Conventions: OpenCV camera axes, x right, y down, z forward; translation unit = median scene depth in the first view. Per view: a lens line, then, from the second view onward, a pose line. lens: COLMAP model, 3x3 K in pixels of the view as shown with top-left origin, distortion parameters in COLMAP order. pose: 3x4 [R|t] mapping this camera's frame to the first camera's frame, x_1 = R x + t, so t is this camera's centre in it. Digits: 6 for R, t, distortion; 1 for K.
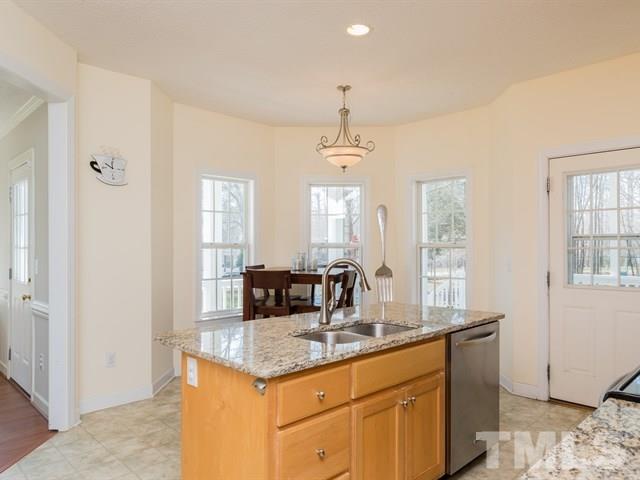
lens RADIAL K [[449.1, 0, 320.9], [0, 449.1, 241.4], [0, 0, 1]] dist [0.008648, 0.001472]
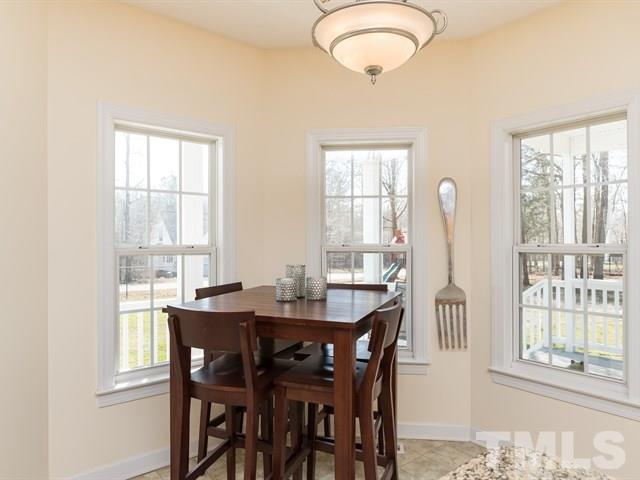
lens RADIAL K [[449.1, 0, 318.2], [0, 449.1, 243.6], [0, 0, 1]] dist [0.008648, 0.001472]
pose [[0.994769, -0.001750, -0.102138, 0.035459], [0.003460, 0.999857, 0.016570, -0.008416], [0.102094, -0.016837, 0.994632, 0.477578]]
